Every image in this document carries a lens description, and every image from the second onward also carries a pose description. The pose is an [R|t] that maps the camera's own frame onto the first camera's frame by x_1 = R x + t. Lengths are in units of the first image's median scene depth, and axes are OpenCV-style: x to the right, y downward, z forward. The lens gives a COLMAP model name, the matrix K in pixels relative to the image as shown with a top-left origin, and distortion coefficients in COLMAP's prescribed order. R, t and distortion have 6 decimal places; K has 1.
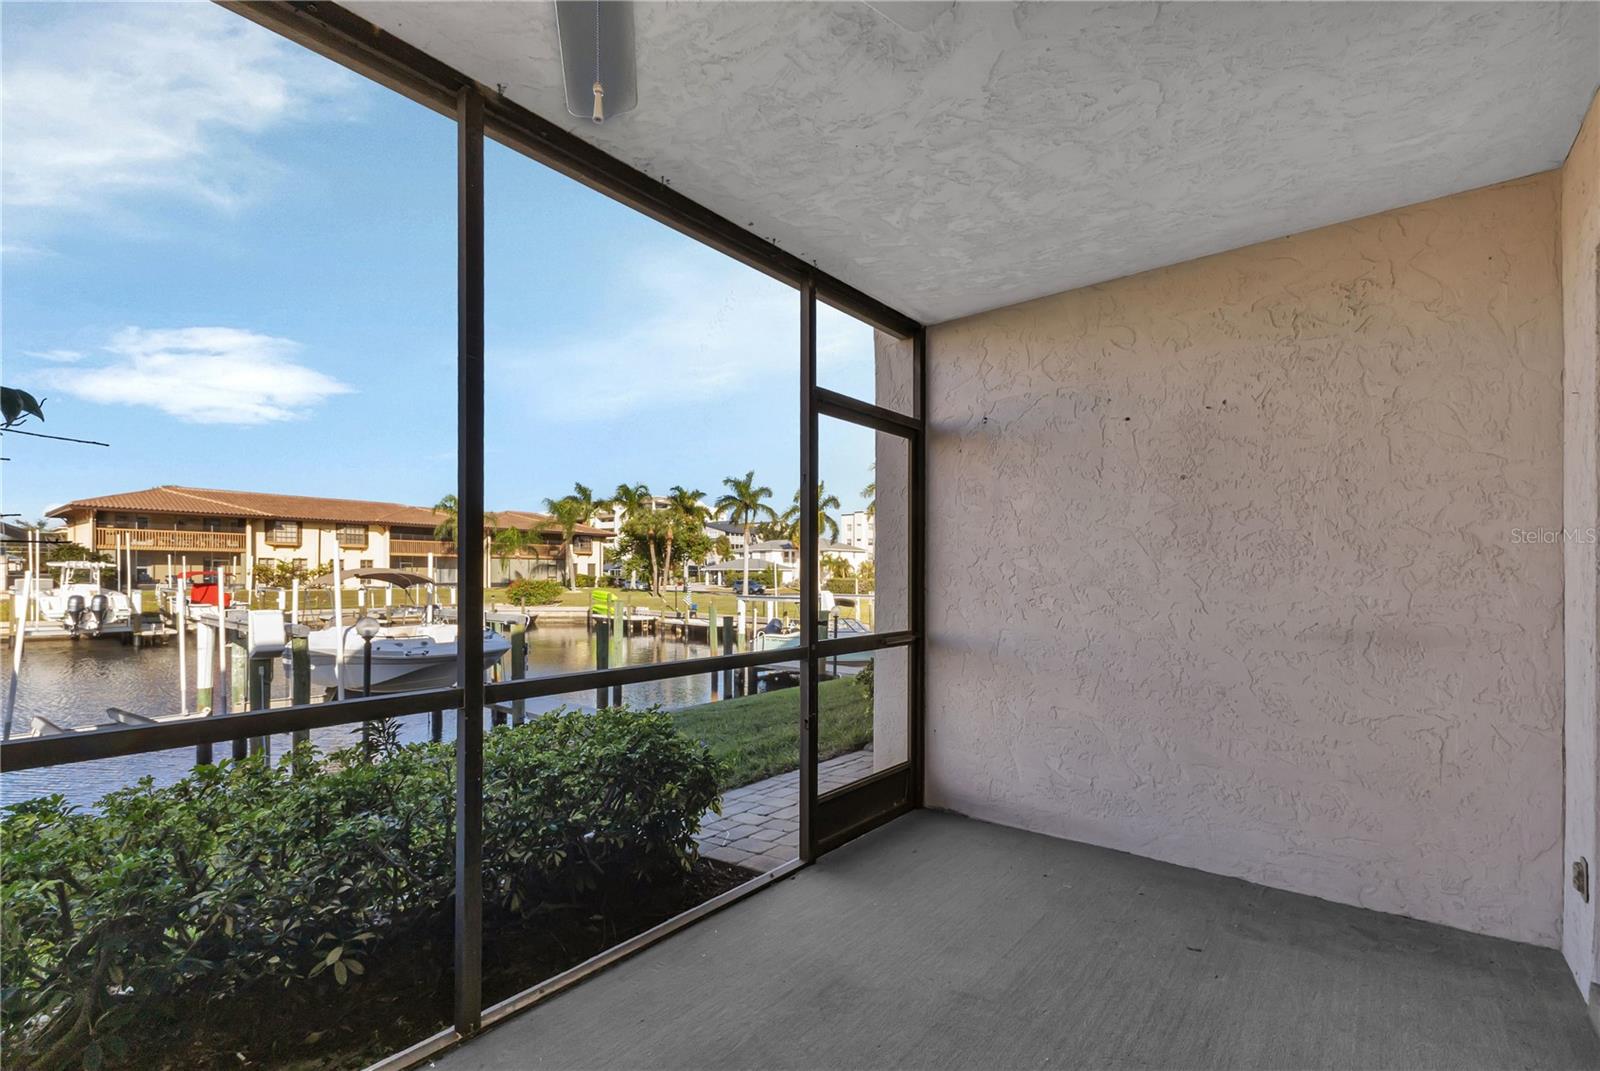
lens RADIAL K [[721.8, 0, 804.7], [0, 721.8, 573.5], [0, 0, 1]] dist [0.003927, 0.000156]
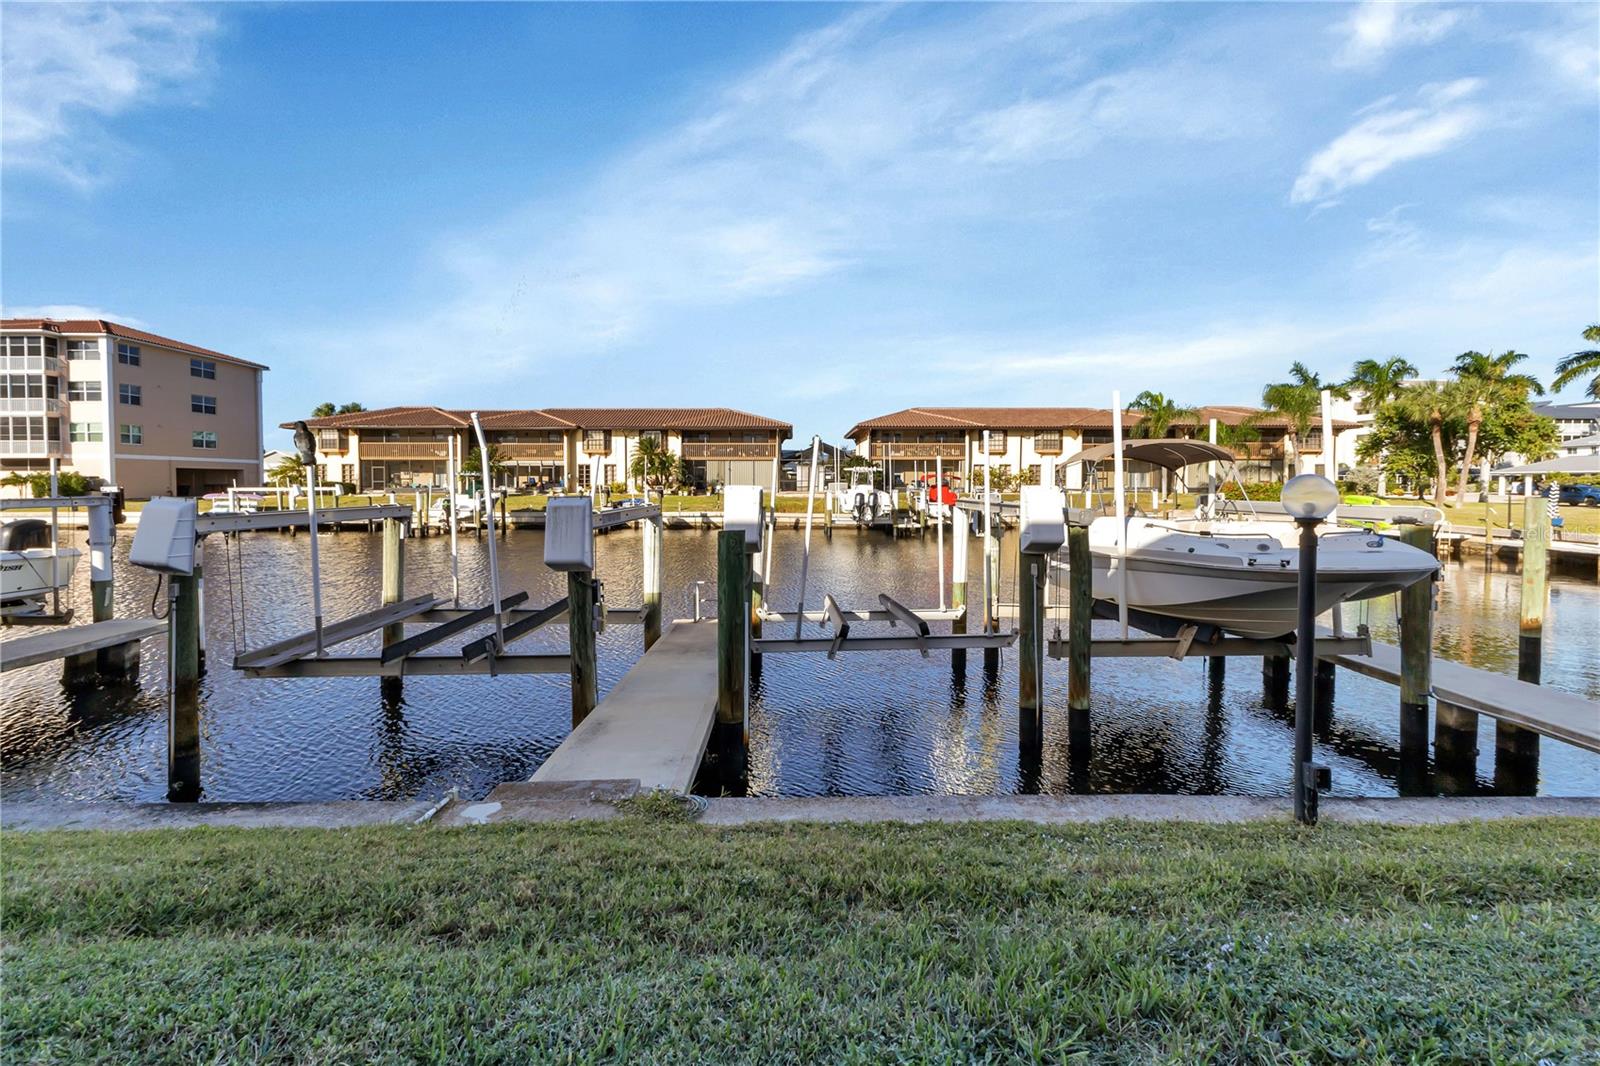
lens RADIAL K [[705.3, 0, 798.8], [0, 705.3, 488.8], [0, 0, 1]] dist [0.016567, 0.000257]
pose [[0.639457, 0.000013, -0.768827, -0.093987], [0.003443, 0.999990, 0.002881, 0.013359], [0.768819, -0.004489, 0.639451, 0.097160]]
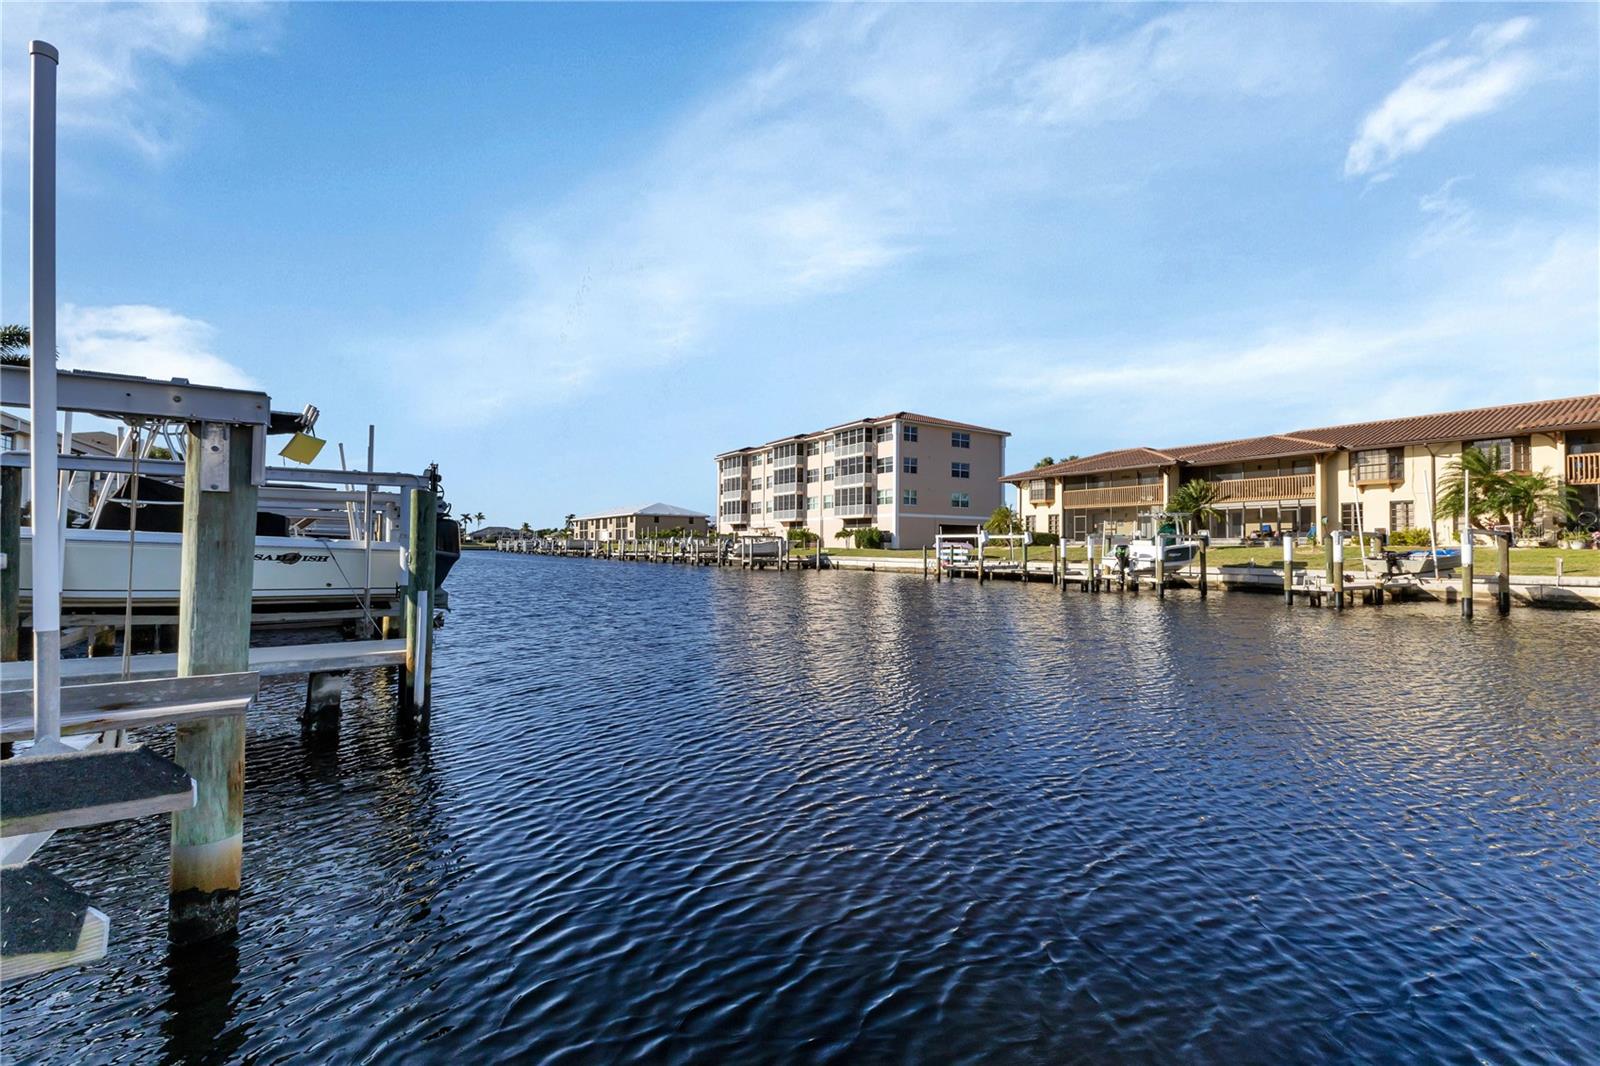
lens RADIAL K [[683.5, 0, 800.0], [0, 683.5, 533.0], [0, 0, 1]] dist [0.001024, -0.000001]
pose [[-0.315466, -0.029107, -0.948490, -0.315232], [-0.011070, 0.999574, -0.026993, 0.036605], [0.948872, 0.001985, -0.315654, 0.235431]]
